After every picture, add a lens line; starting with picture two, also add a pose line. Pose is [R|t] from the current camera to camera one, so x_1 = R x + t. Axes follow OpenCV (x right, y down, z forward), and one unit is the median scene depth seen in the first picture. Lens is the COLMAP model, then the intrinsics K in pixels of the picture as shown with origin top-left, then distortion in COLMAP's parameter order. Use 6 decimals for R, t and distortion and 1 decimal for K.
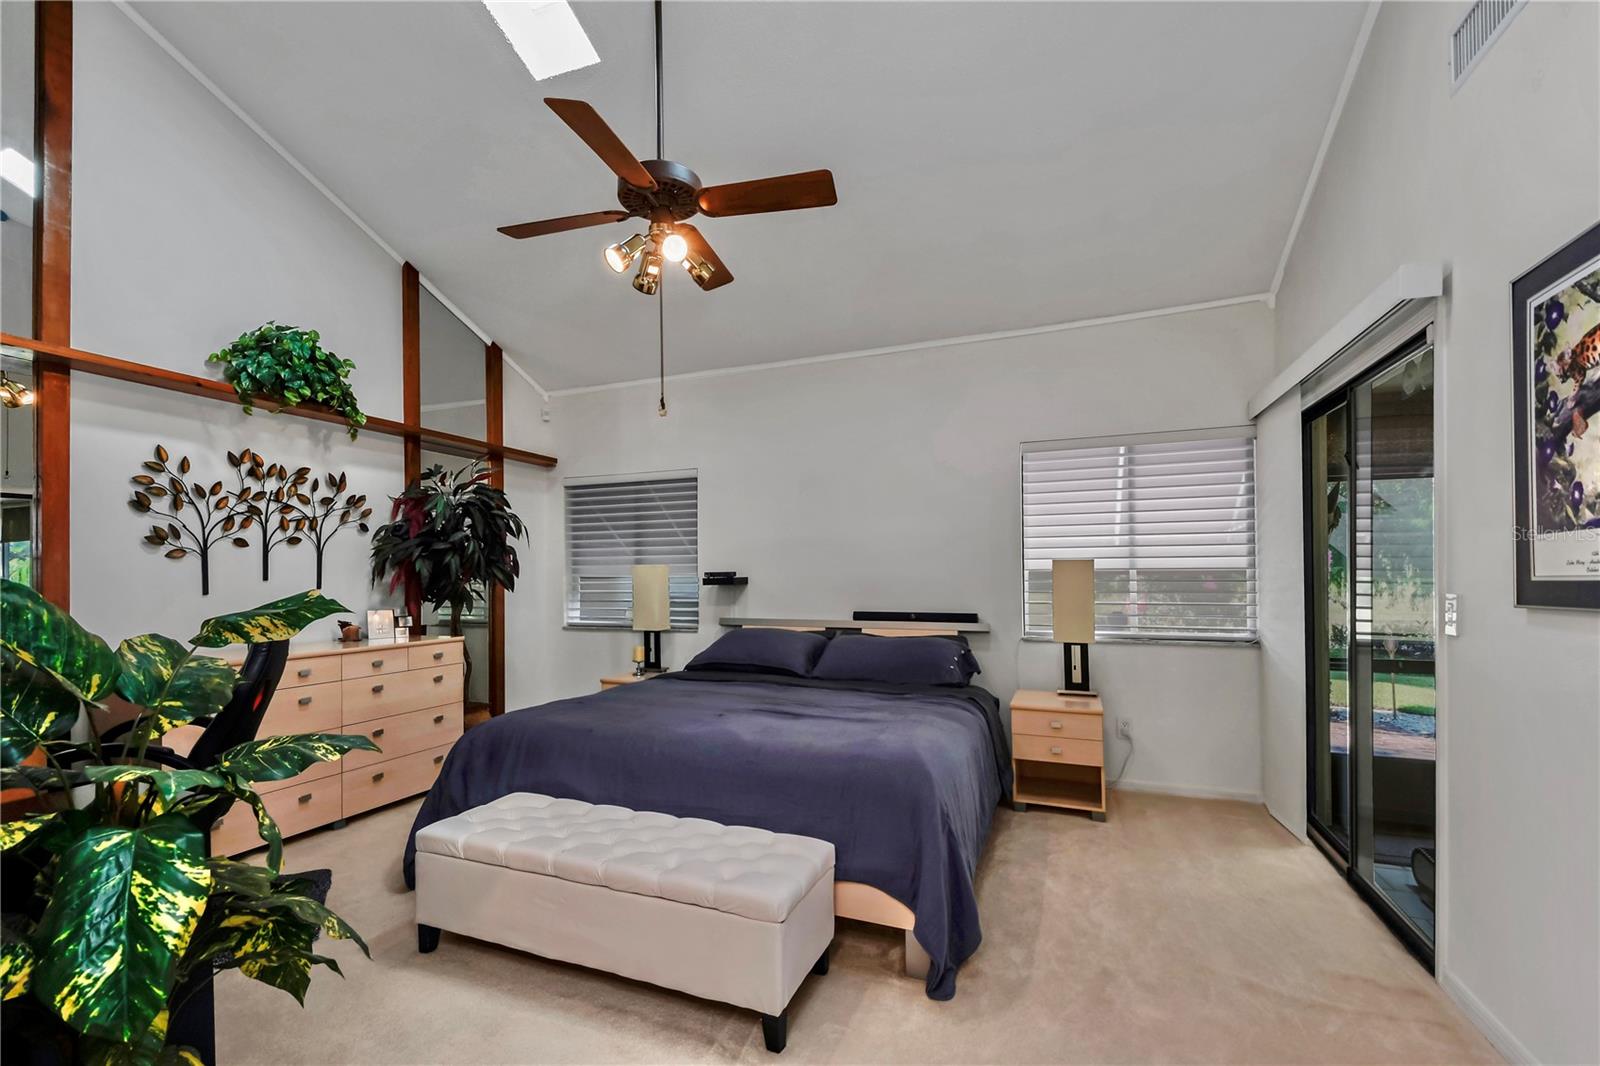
lens RADIAL K [[703.3, 0, 800.5], [0, 703.3, 536.0], [0, 0, 1]] dist [0.026427, 0.000077]
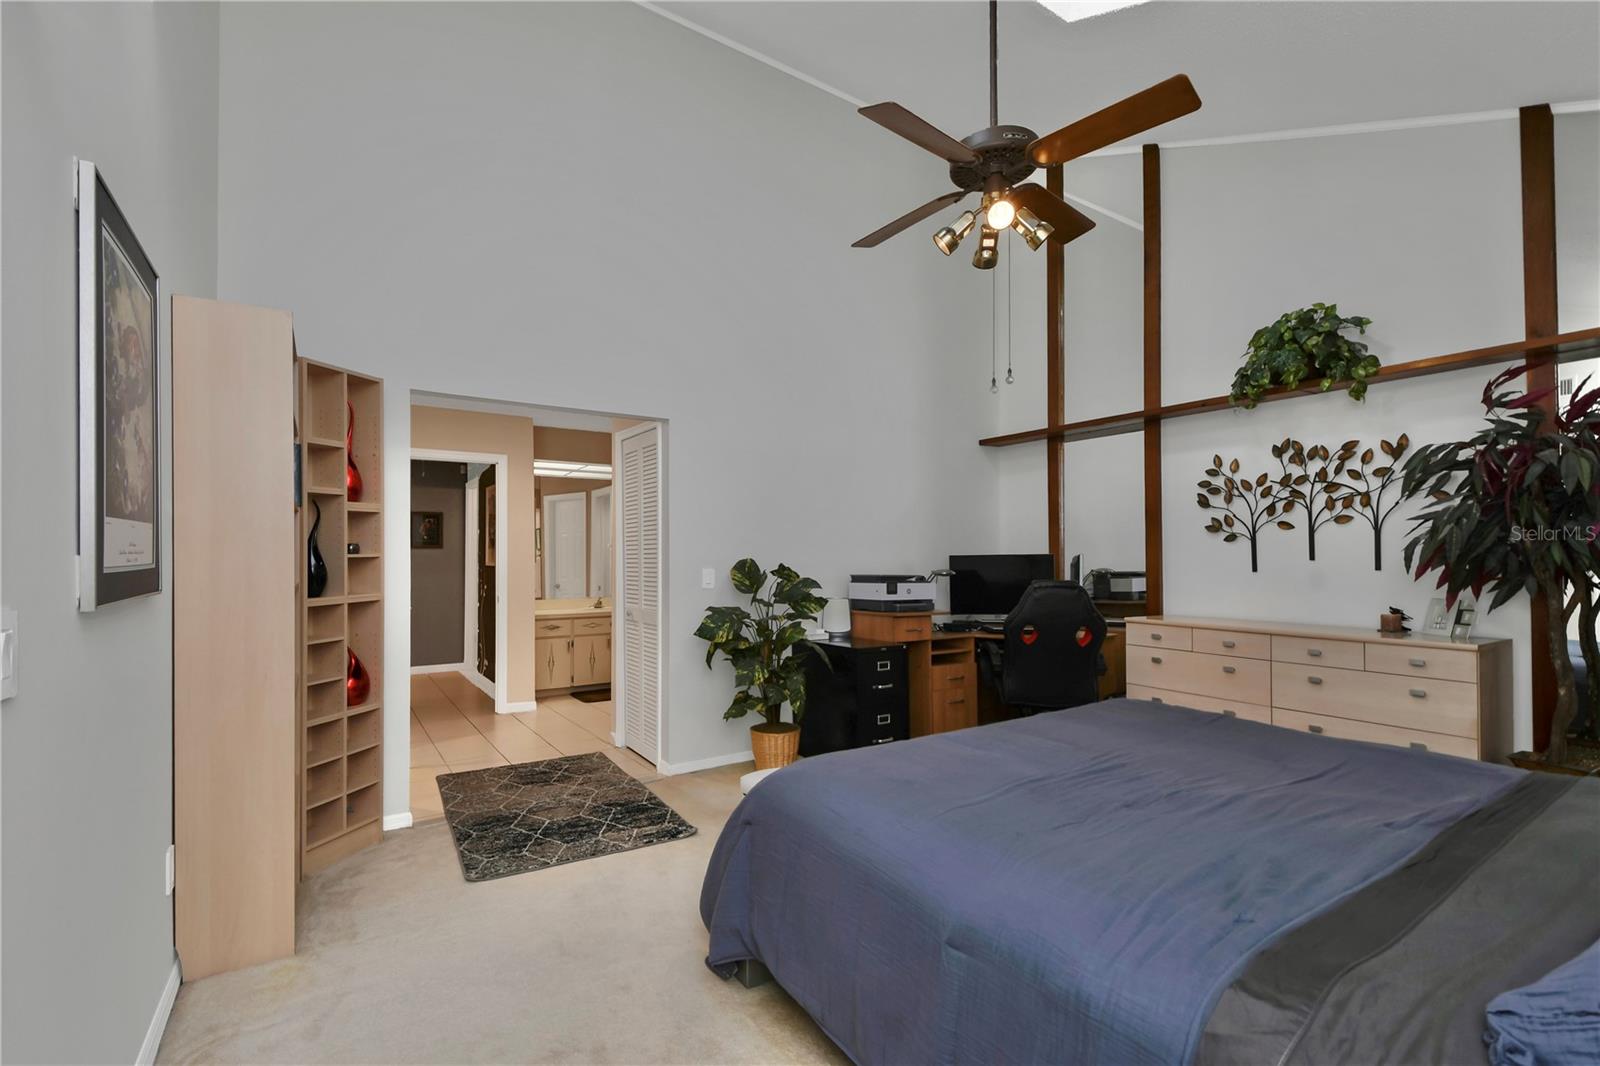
lens RADIAL K [[701.9, 0, 763.2], [0, 701.9, 552.7], [0, 0, 1]] dist [0.018705, -0.015025]
pose [[-0.600137, -0.005107, -0.799881, 0.548430], [0.046695, 0.998051, -0.041407, 0.057489], [0.798533, -0.062200, -0.598729, 0.990598]]
